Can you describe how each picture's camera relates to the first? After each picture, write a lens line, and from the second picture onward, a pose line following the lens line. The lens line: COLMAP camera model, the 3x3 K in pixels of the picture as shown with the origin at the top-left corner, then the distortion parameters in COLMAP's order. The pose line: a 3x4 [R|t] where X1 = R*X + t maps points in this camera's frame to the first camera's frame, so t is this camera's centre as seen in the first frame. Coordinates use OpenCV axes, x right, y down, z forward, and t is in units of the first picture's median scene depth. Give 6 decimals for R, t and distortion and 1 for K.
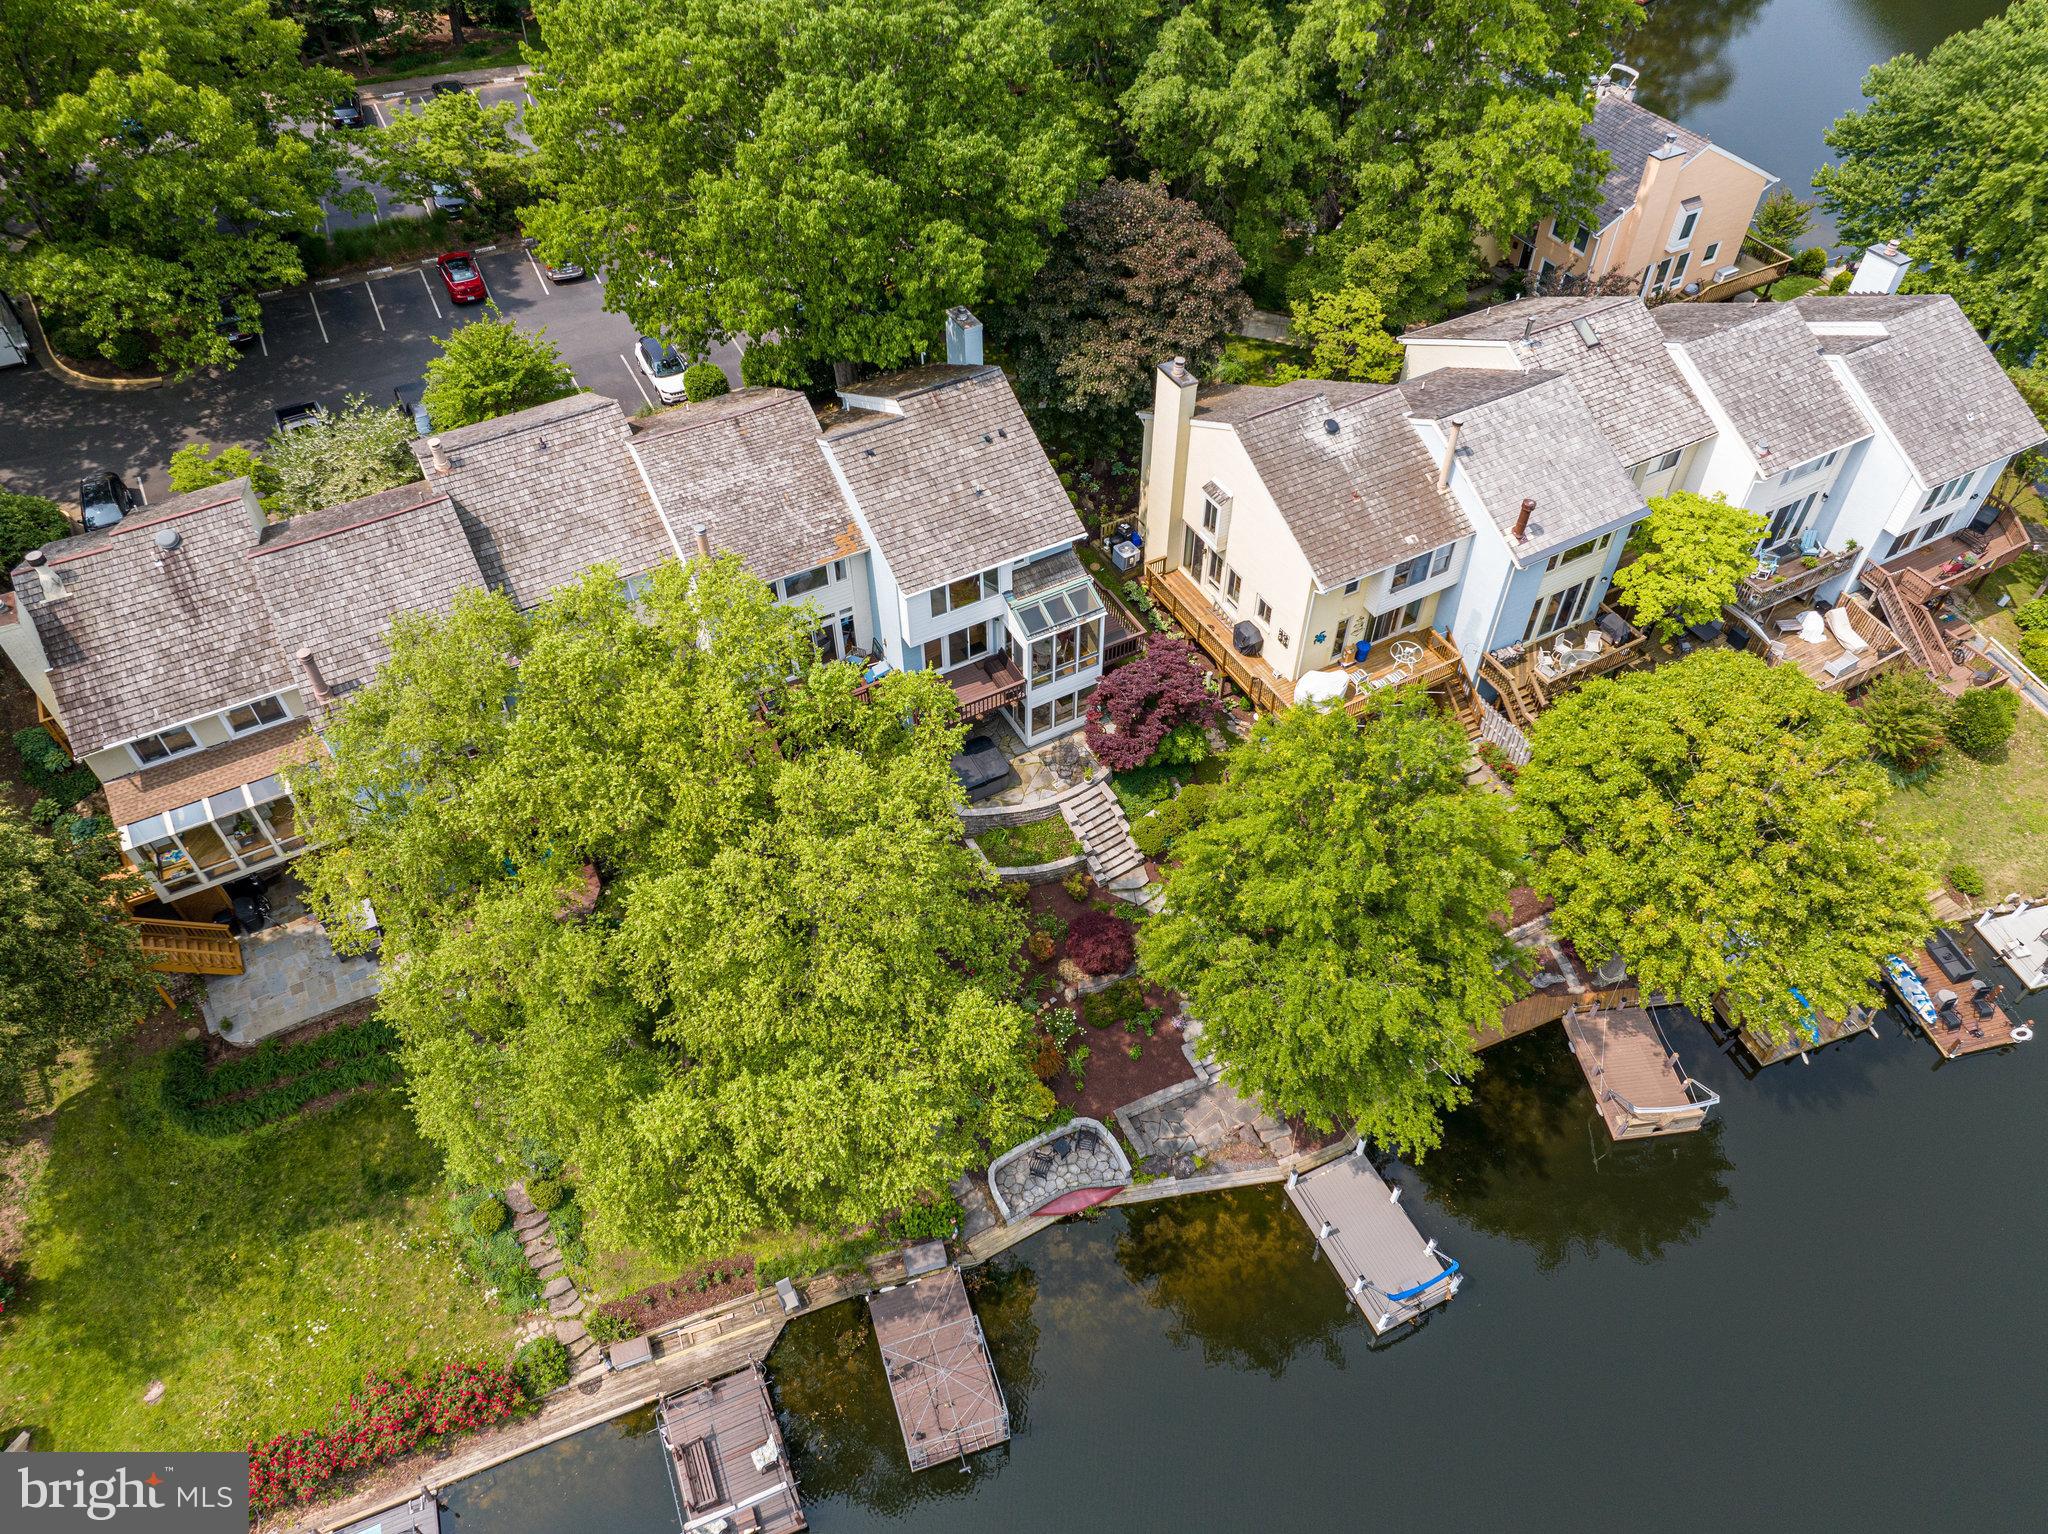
lens RADIAL K [[1401.0, 0, 1015.8], [0, 1401.0, 775.9], [0, 0, 1]] dist [0.002588, -0.000100]
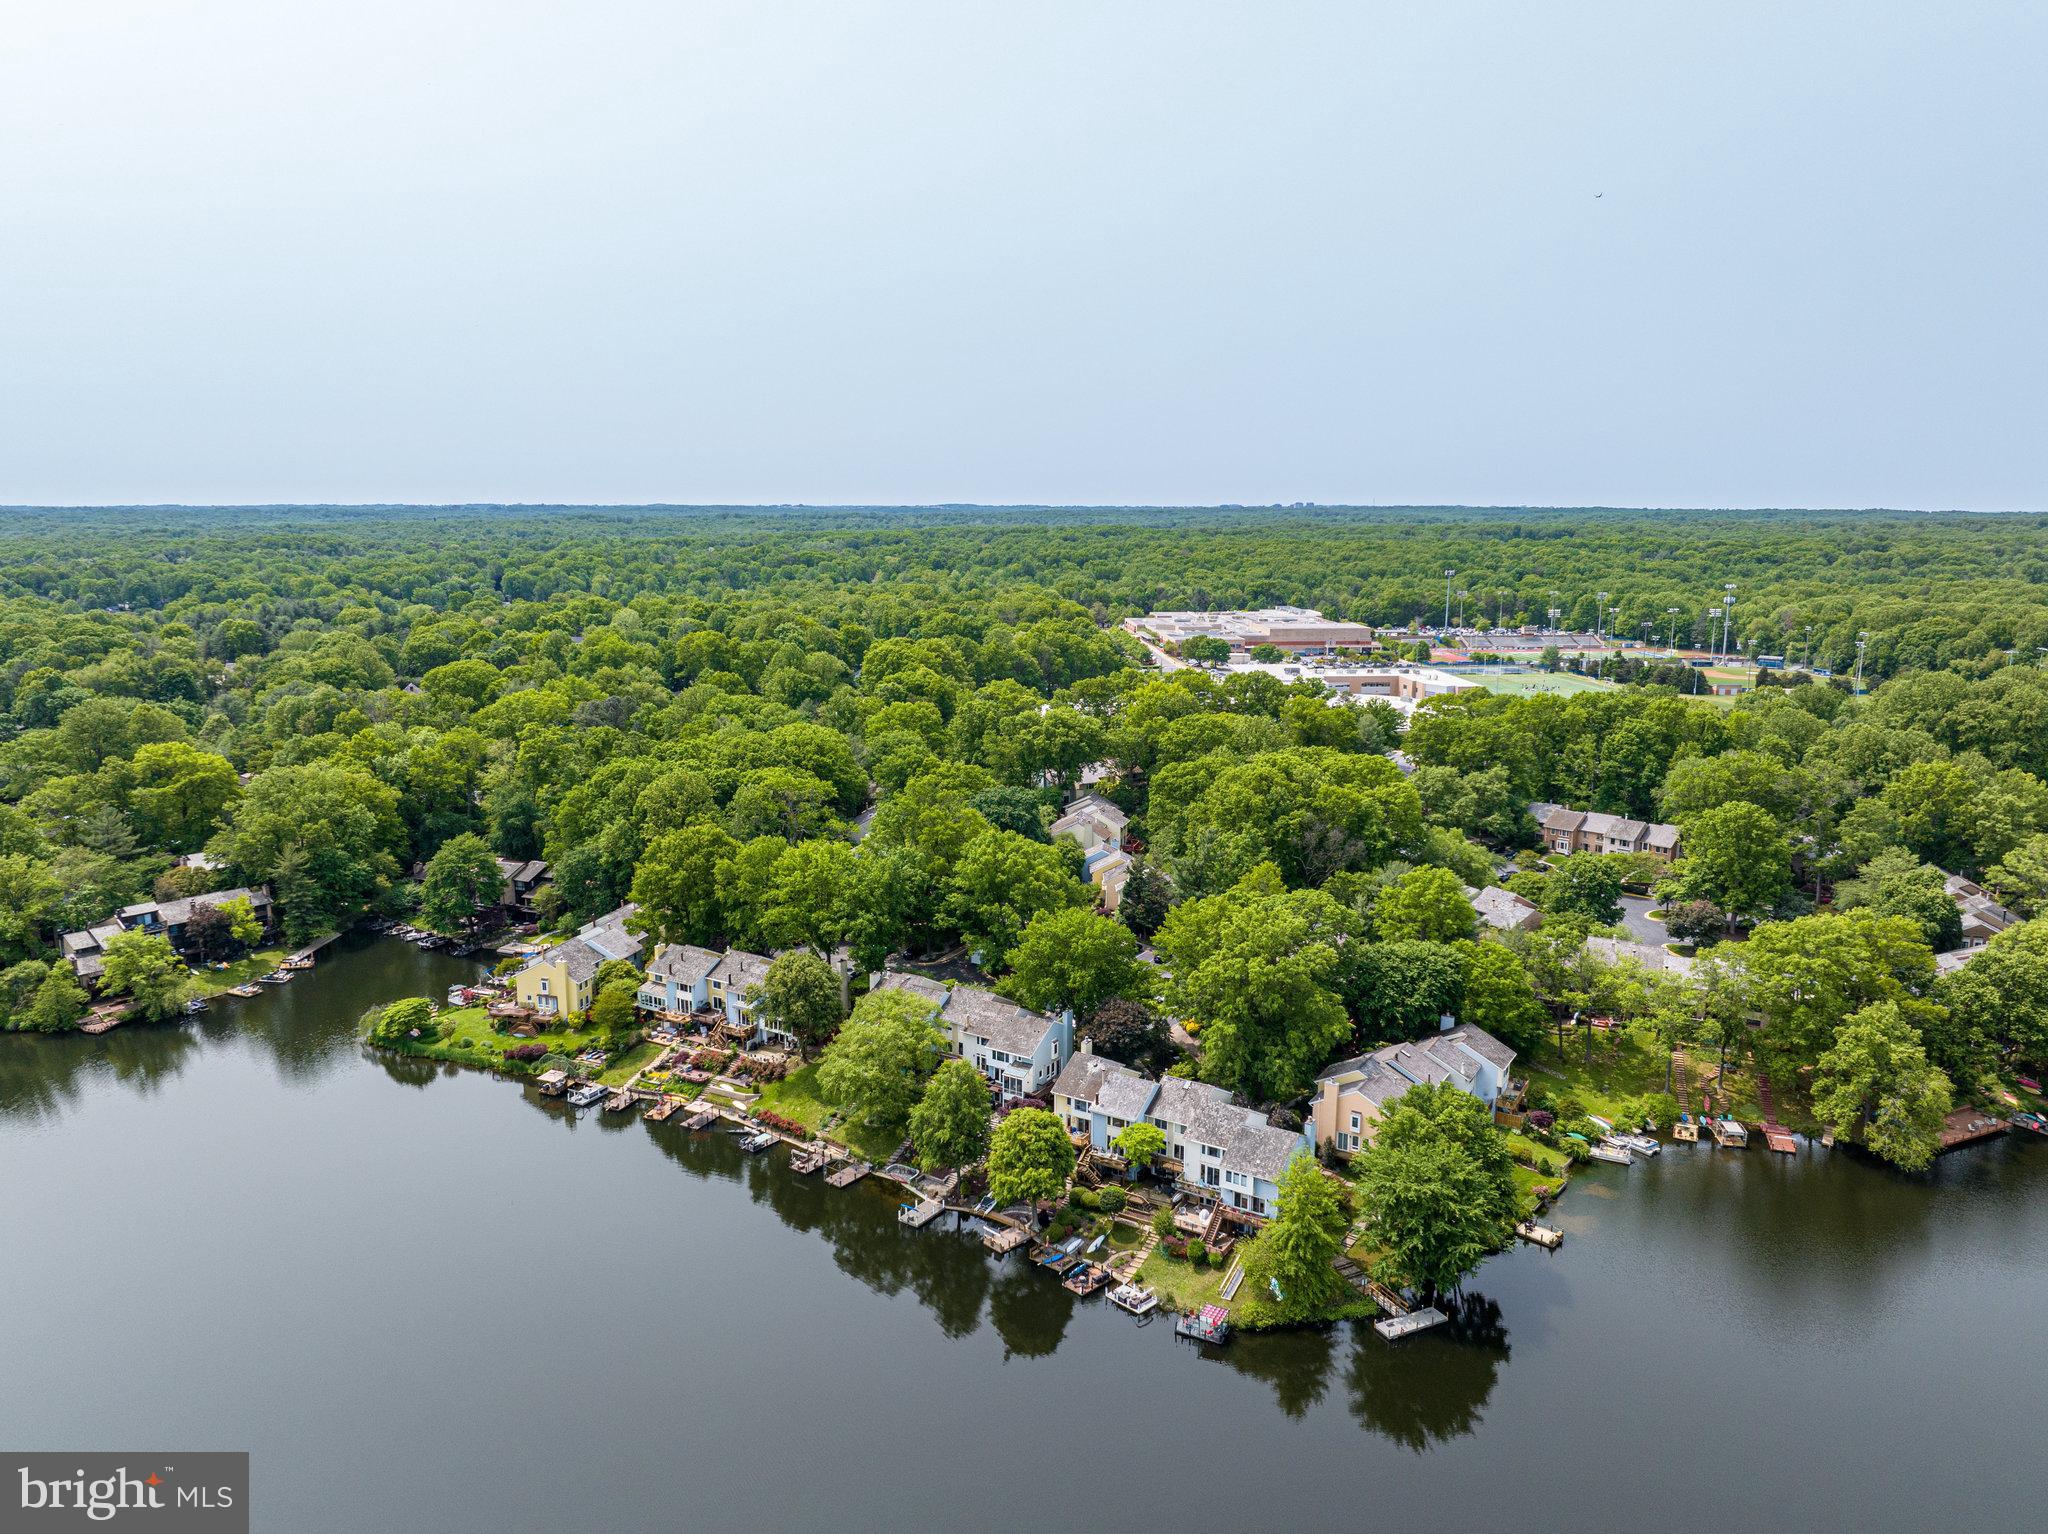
lens RADIAL K [[1413.3, 0, 1026.6], [0, 1413.3, 779.3], [0, 0, 1]] dist [0.009510, -0.007553]
pose [[0.499867, 0.171225, -0.849008, 3.064556], [-0.646063, 0.726580, -0.233845, 0.170608], [0.576832, 0.665405, 0.473815, -1.261542]]
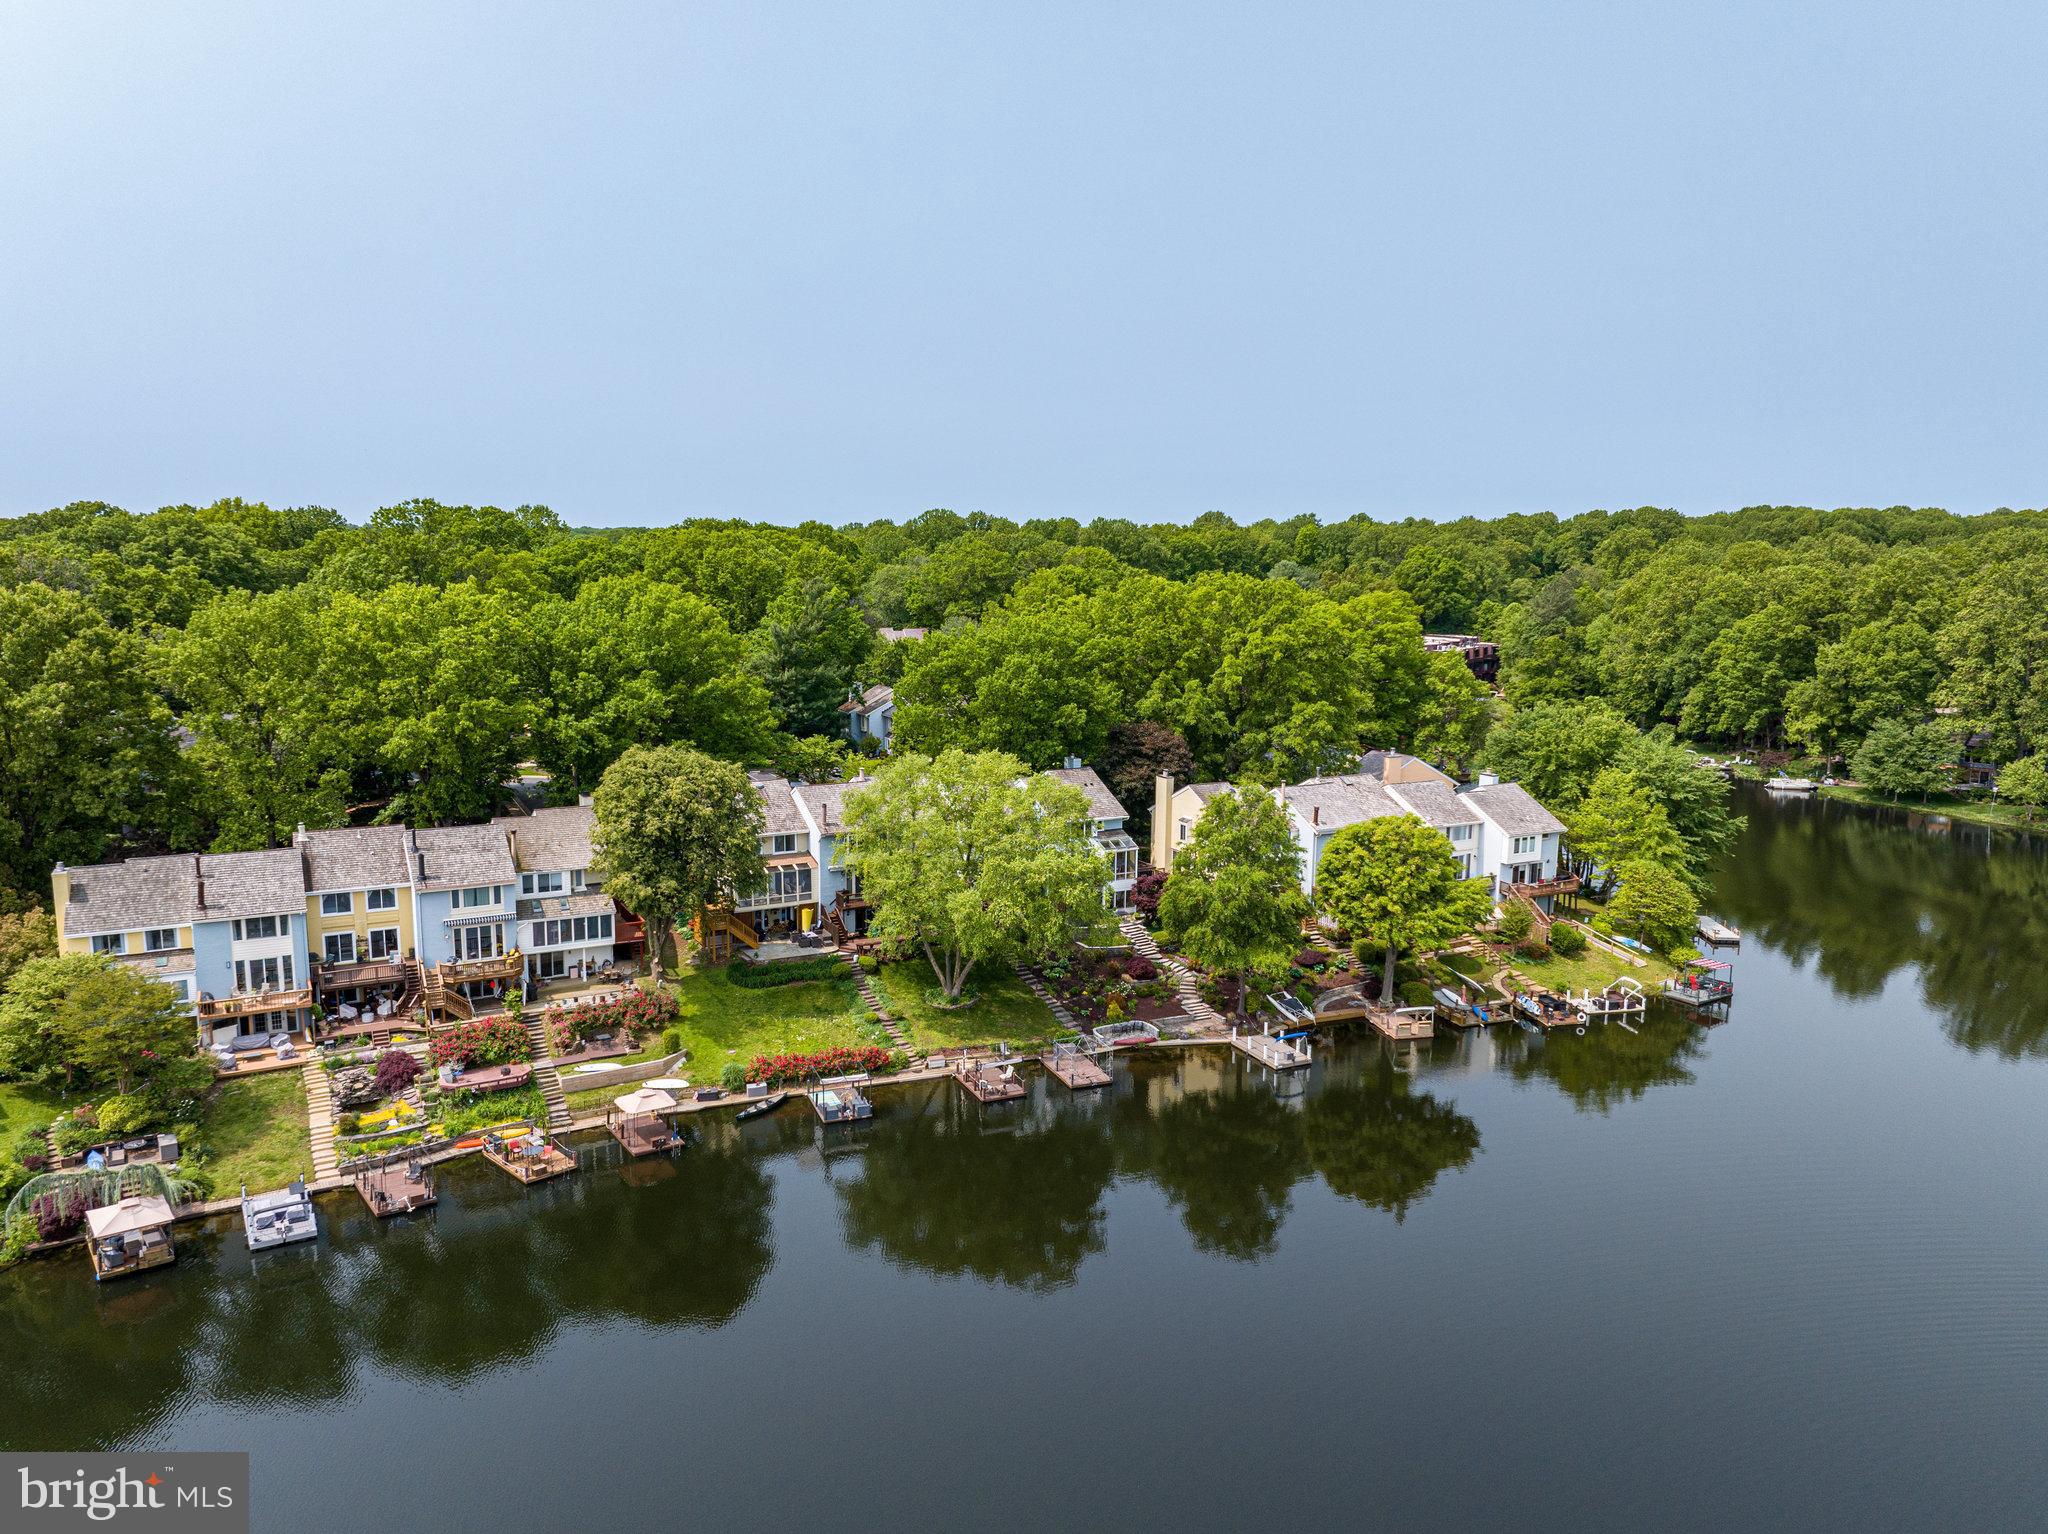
lens RADIAL K [[1413.3, 0, 1026.6], [0, 1413.3, 779.3], [0, 0, 1]] dist [0.009510, -0.007553]
pose [[0.999855, 0.016950, -0.001830, -0.115307], [-0.014372, 0.780251, -0.625302, 1.236507], [-0.009171, 0.625237, 0.780381, -0.864043]]
